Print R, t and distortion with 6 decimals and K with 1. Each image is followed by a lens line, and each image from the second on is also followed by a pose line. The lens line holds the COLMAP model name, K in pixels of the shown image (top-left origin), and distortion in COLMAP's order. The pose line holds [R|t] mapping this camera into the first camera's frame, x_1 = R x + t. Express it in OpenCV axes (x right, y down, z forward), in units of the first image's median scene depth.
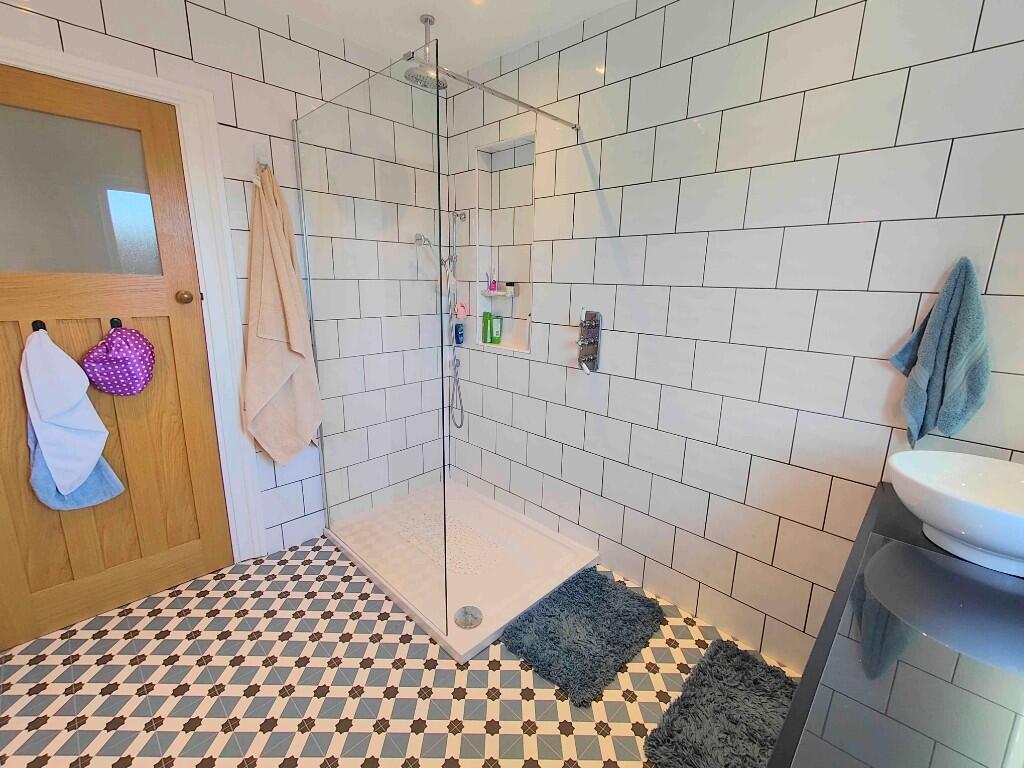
lens RADIAL K [[450.7, 0, 512.9], [0, 450.7, 379.8], [0, 0, 1]] dist [0.006689, 0.000201]
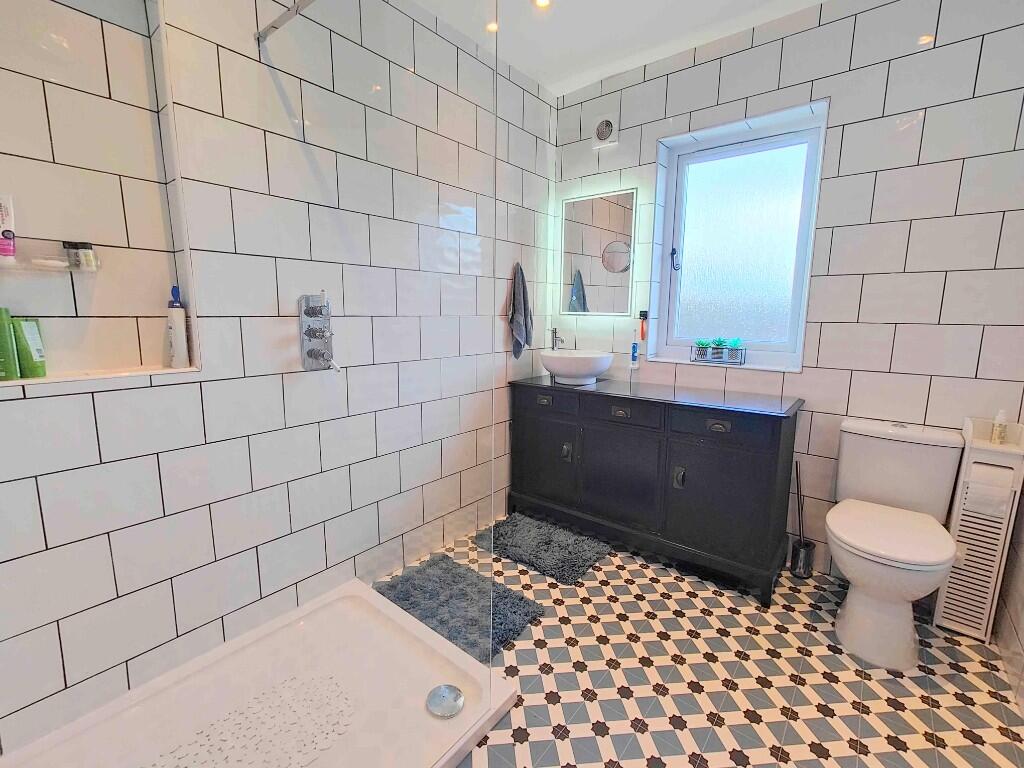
lens RADIAL K [[450.7, 0, 512.9], [0, 450.7, 379.8], [0, 0, 1]] dist [0.006689, 0.000201]
pose [[-0.091871, -0.172710, 0.980679, -0.772228], [0.205654, 0.960321, 0.188391, -0.099243], [-0.974303, 0.218988, -0.052707, 0.845904]]
